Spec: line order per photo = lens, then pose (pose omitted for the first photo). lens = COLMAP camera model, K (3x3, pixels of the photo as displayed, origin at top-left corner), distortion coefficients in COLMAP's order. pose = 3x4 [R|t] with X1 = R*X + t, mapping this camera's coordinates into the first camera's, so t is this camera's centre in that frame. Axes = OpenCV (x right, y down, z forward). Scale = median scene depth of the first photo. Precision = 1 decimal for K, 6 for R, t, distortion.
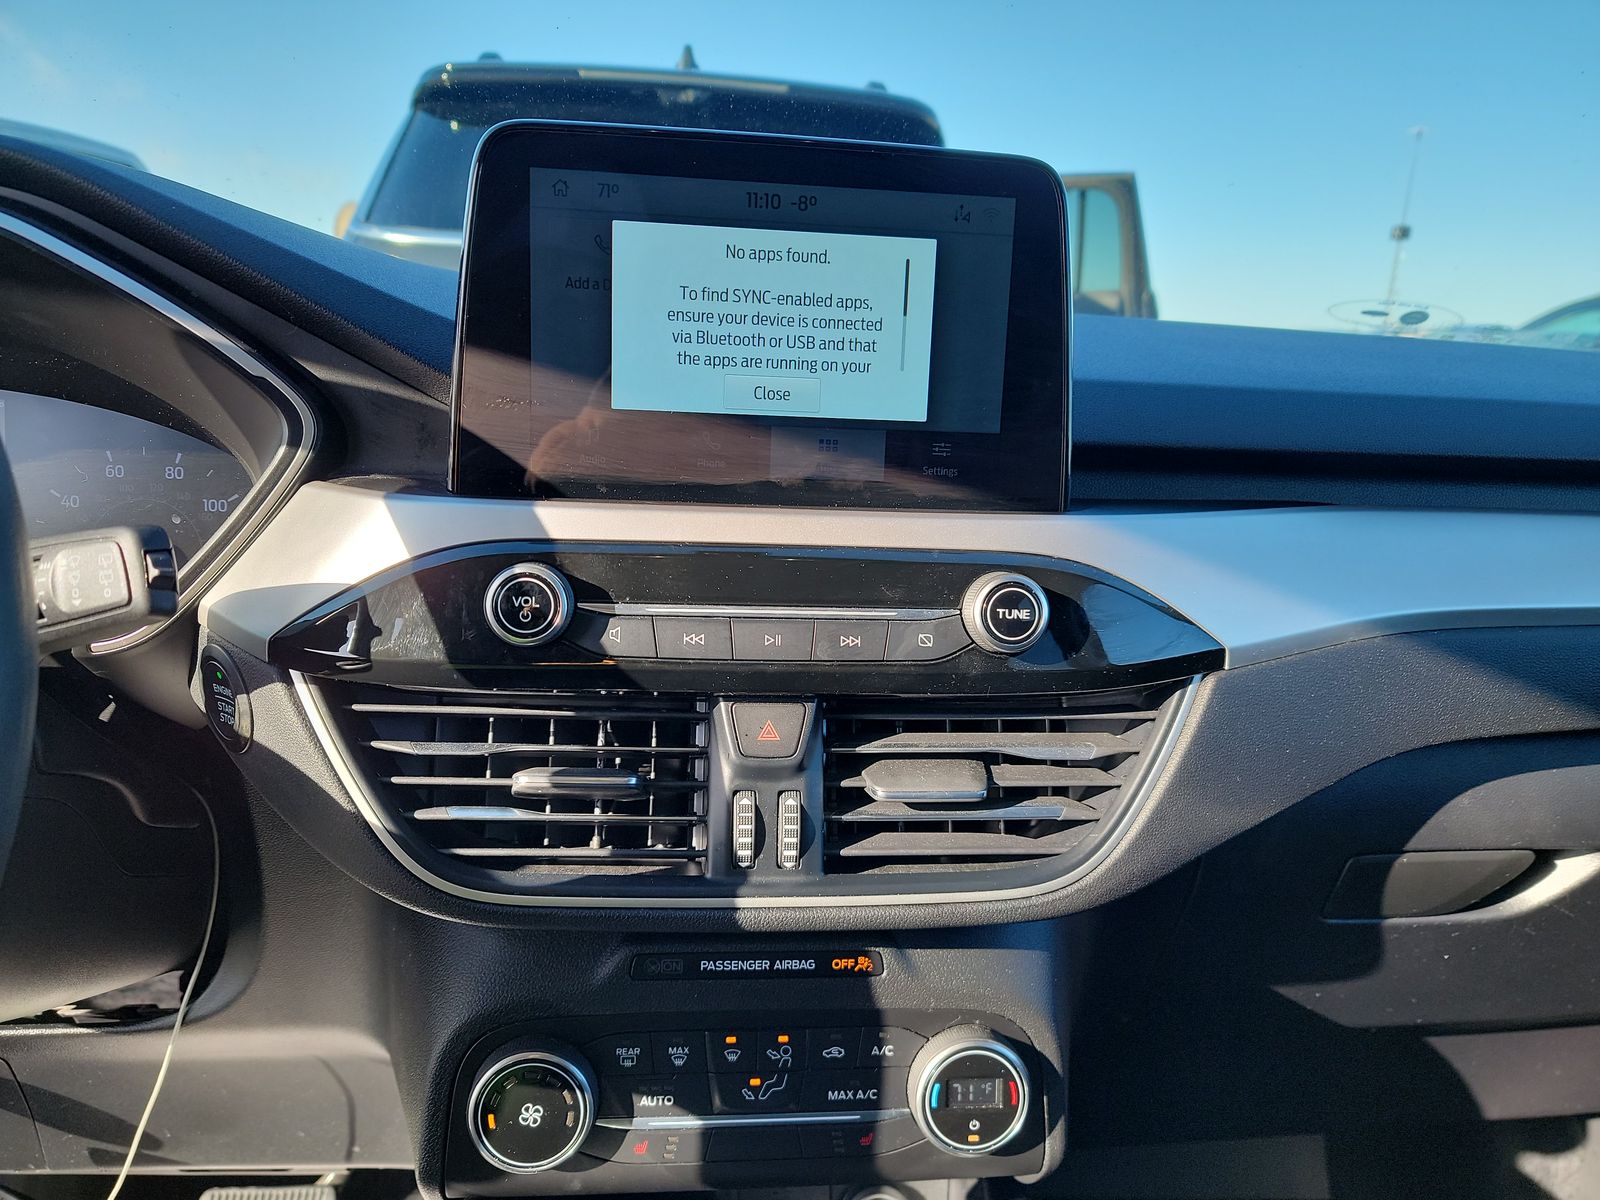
lens RADIAL K [[1109.1, 0, 795.1], [0, 1109.1, 611.8], [0, 0, 1]] dist [0.055240, -0.041307]
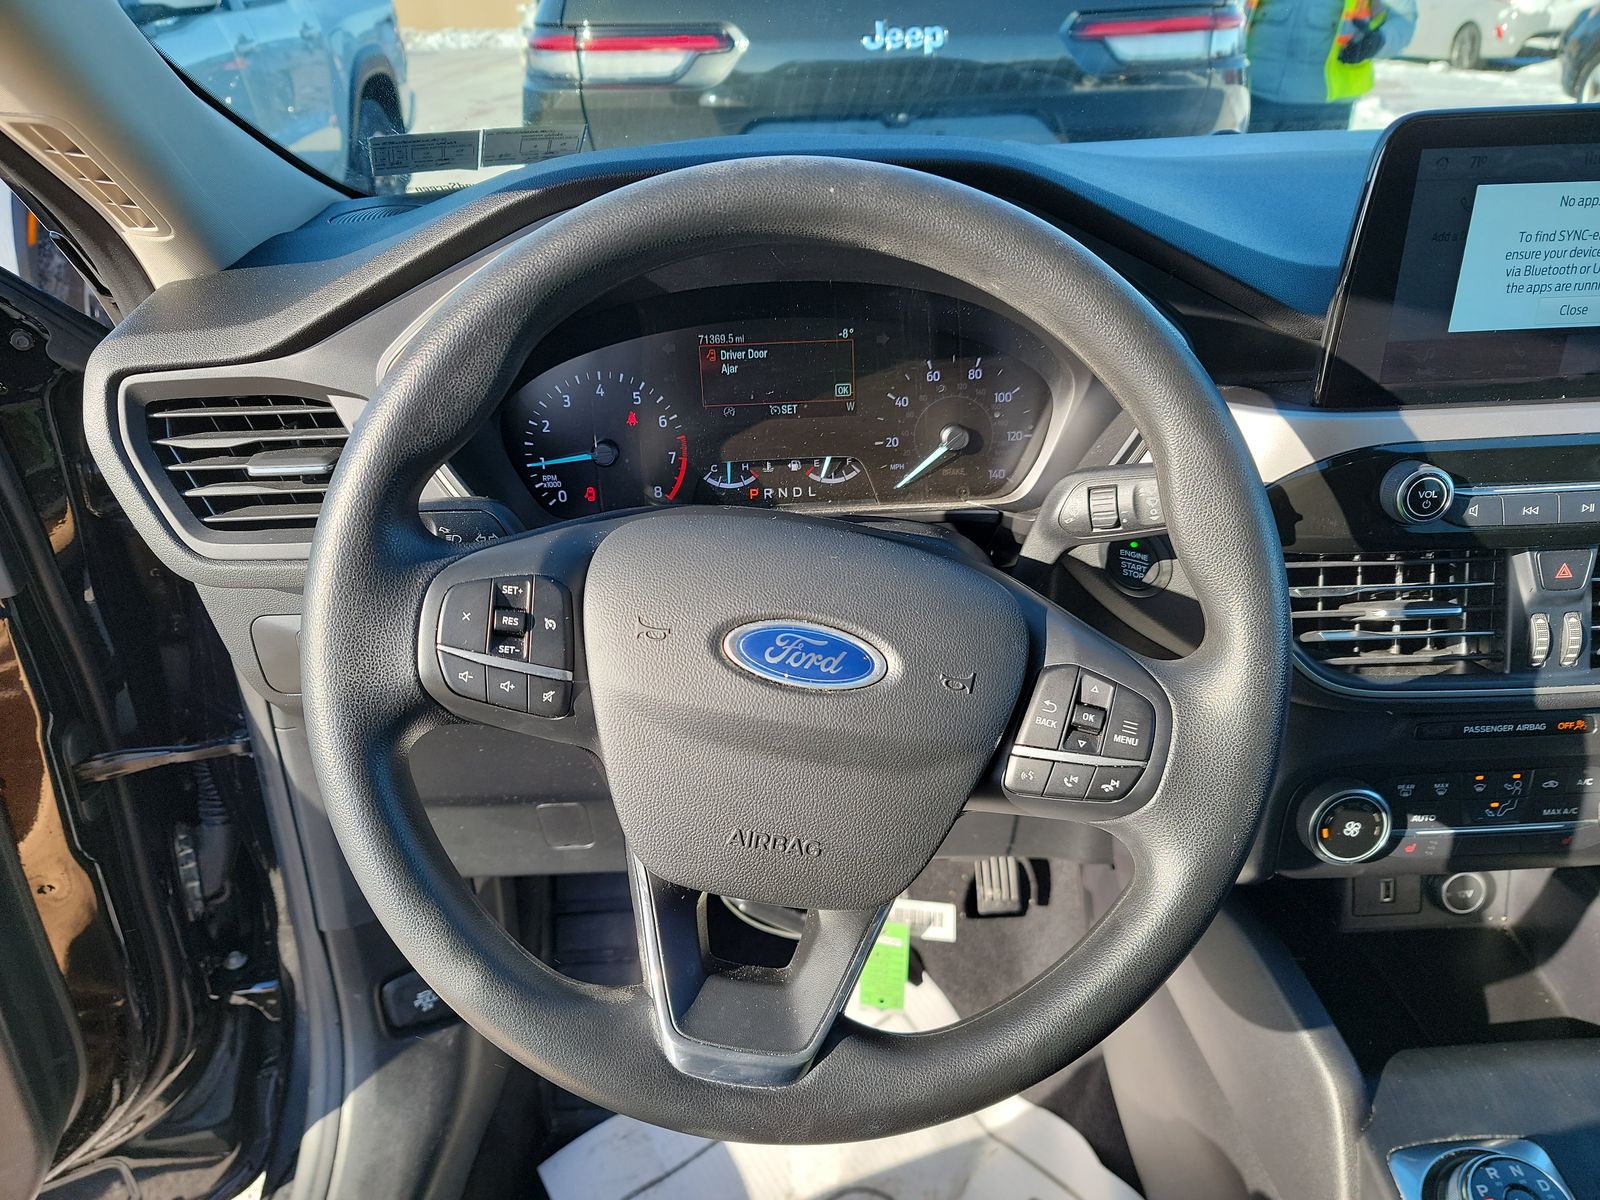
lens RADIAL K [[1109.1, 0, 810.1], [0, 1109.1, 599.0], [0, 0, 1]] dist [0.055240, -0.041307]
pose [[0.996305, -0.038636, -0.076706, -0.817599], [0.055868, 0.969868, 0.237139, -0.232783], [0.065233, -0.240548, 0.968443, -0.400878]]
